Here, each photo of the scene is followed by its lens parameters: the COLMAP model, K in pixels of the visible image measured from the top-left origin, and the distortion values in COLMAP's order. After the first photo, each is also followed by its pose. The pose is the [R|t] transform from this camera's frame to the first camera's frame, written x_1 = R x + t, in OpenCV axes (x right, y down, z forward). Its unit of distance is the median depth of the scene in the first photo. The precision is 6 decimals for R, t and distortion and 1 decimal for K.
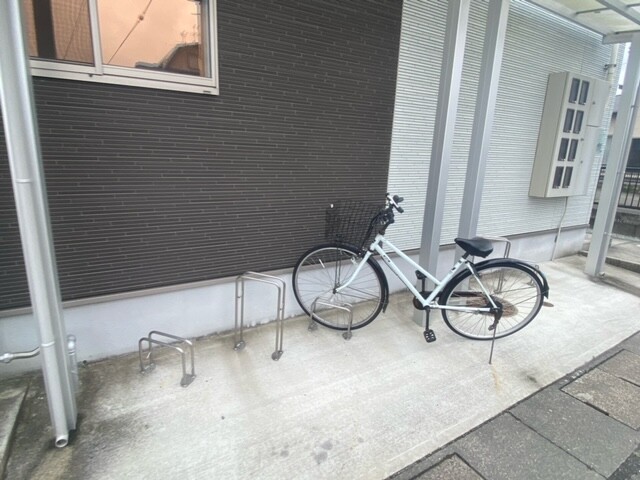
lens RADIAL K [[349.8, 0, 313.1], [0, 349.8, 234.8], [0, 0, 1]] dist [0.042485, -0.044363]
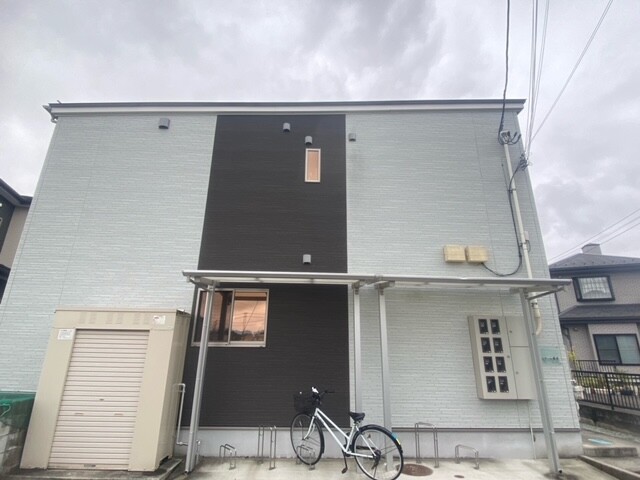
lens RADIAL K [[362.0, 0, 319.0], [0, 362.0, 228.9], [0, 0, 1]] dist [0.043420, -0.051263]
pose [[0.887298, -0.181870, -0.423822, 1.243228], [-0.087599, 0.835774, -0.542041, 0.272350], [0.452801, 0.518078, 0.725649, -1.114808]]
